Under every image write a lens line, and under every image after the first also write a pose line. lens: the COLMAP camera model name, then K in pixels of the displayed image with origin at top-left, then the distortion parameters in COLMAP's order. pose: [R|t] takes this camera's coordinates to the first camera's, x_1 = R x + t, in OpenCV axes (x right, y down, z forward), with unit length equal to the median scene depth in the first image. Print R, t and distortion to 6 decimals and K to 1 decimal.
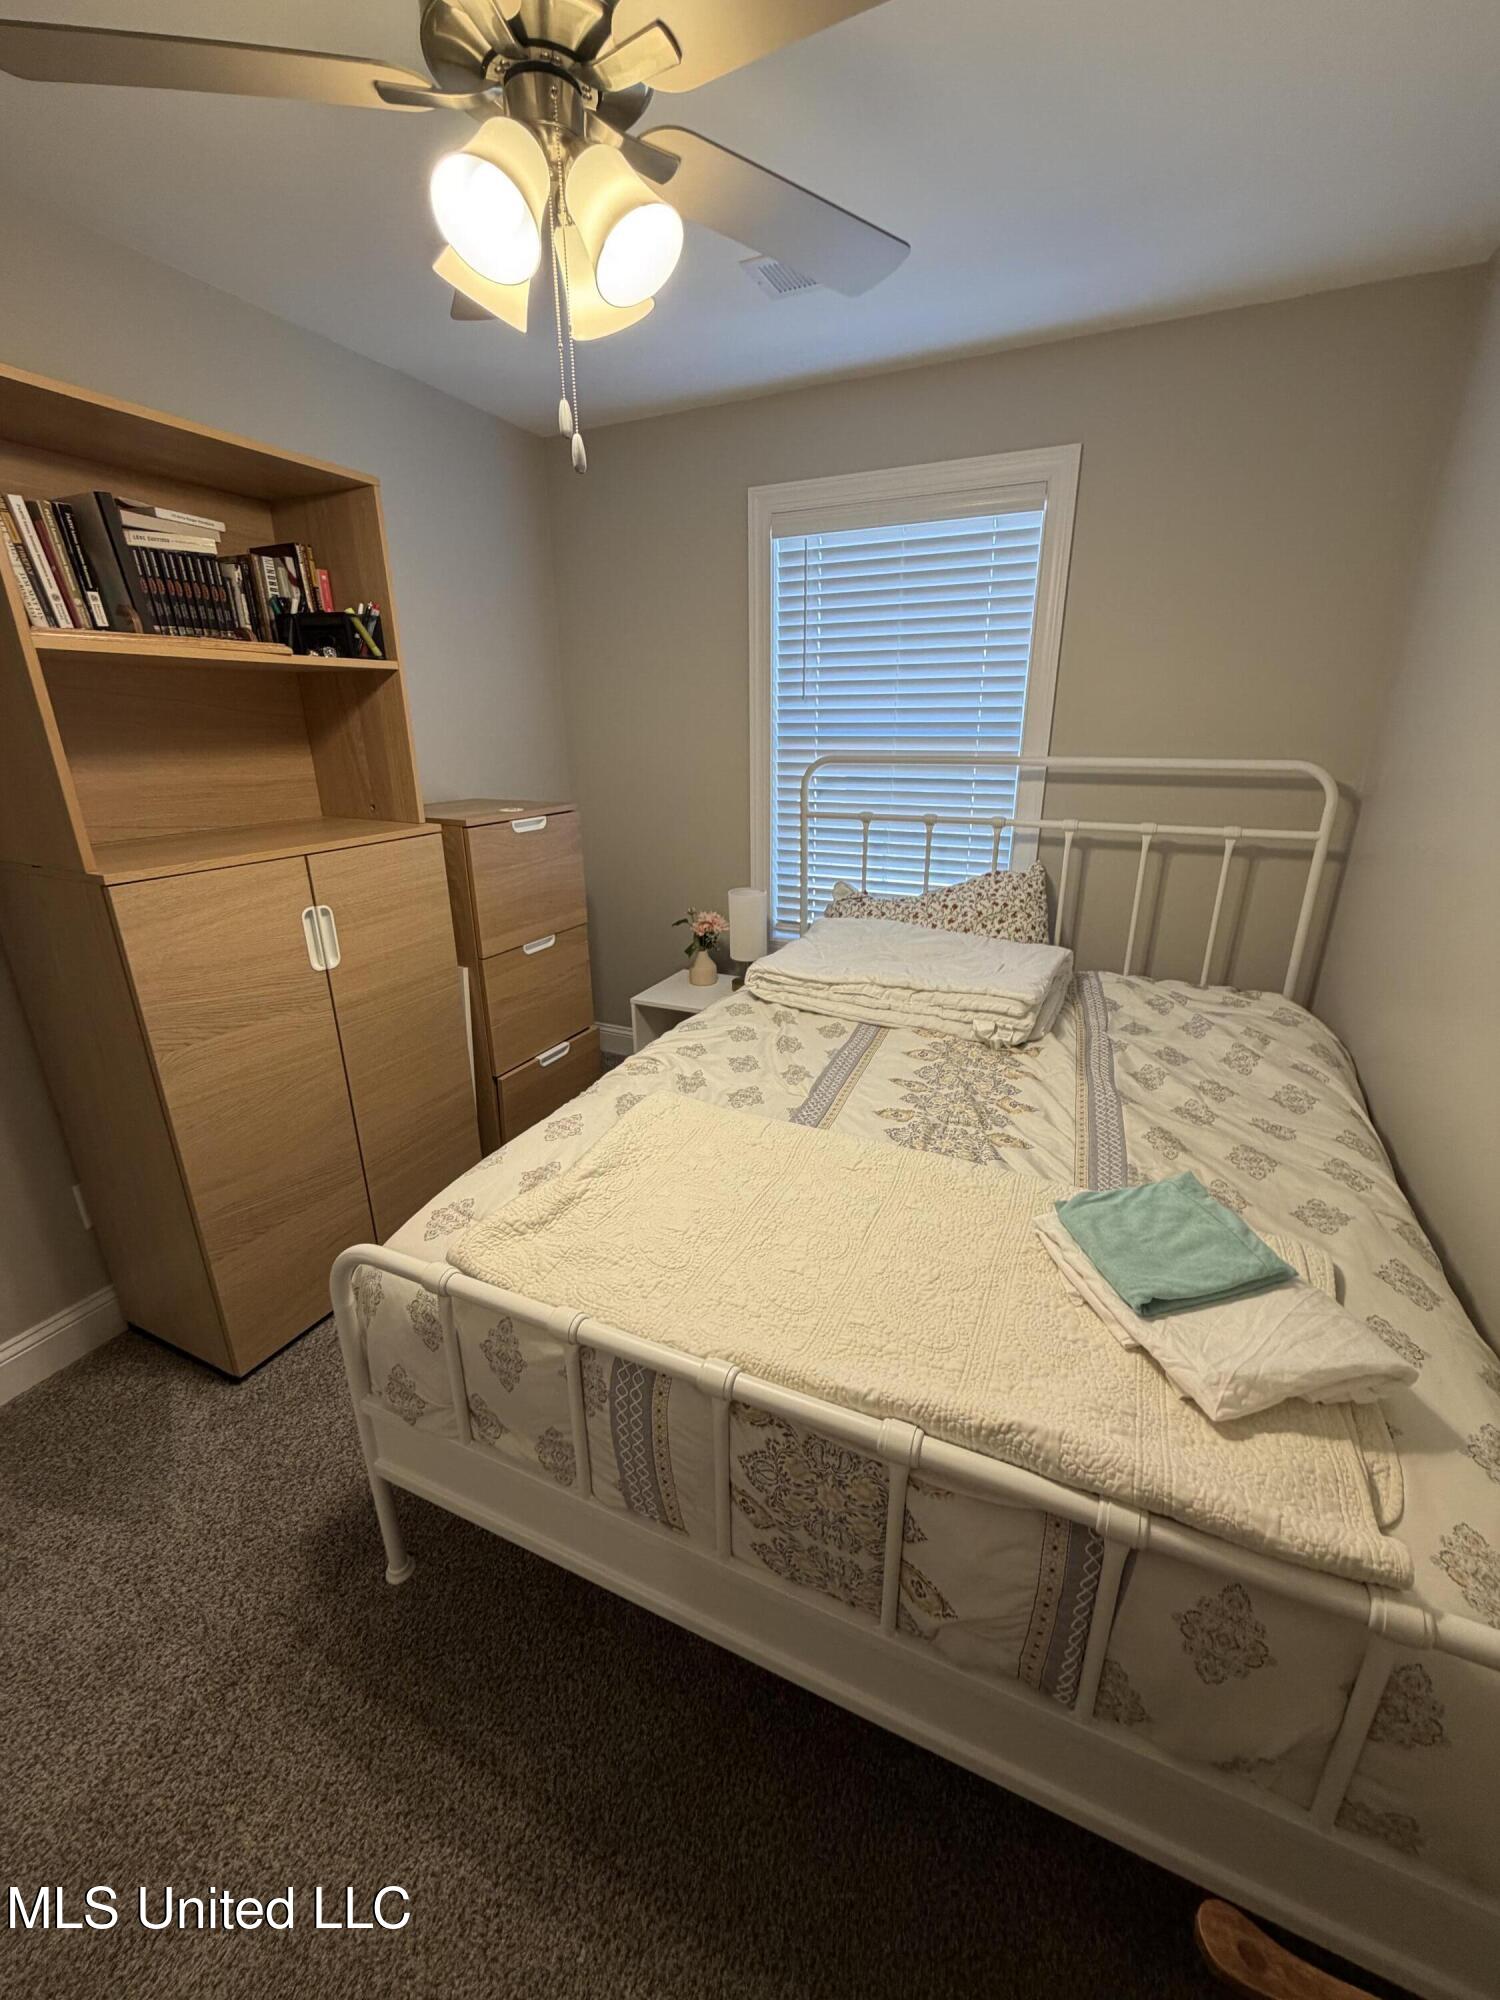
lens RADIAL K [[794.8, 0, 751.1], [0, 794.8, 997.2], [0, 0, 1]] dist [-0.000496, -0.000031]
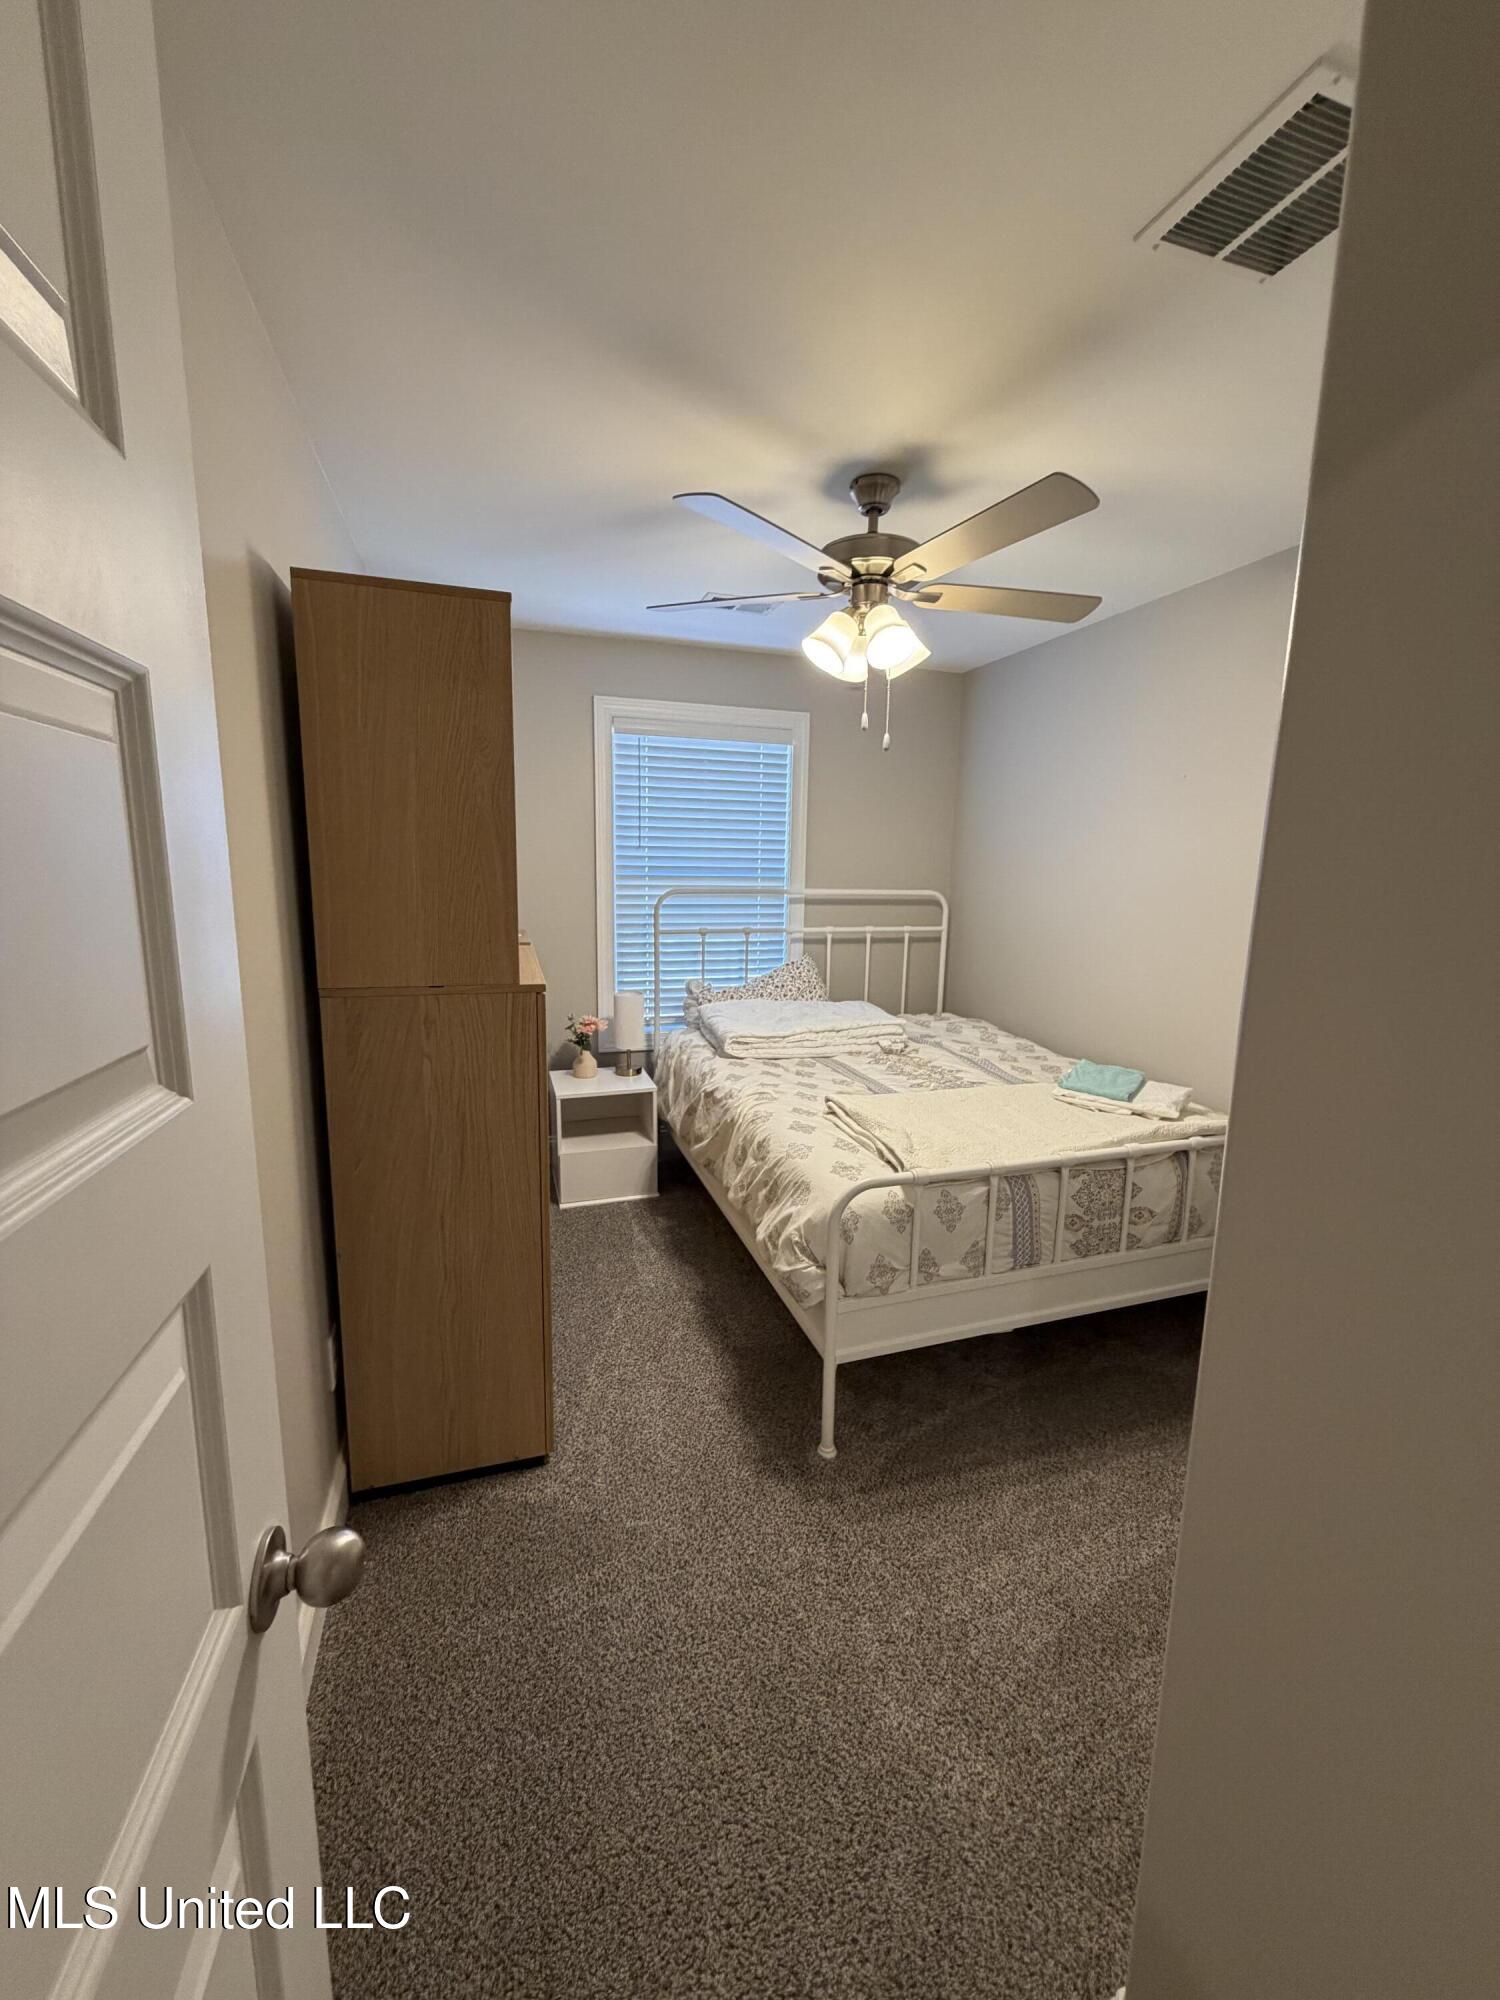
lens RADIAL K [[794.8, 0, 749.3], [0, 794.8, 1001.0], [0, 0, 1]] dist [-0.000496, -0.000031]
pose [[0.735350, -0.098014, 0.670563, -0.868226], [0.204220, 0.975538, -0.081360, 0.022874], [-0.646185, 0.196770, 0.737378, -0.056368]]
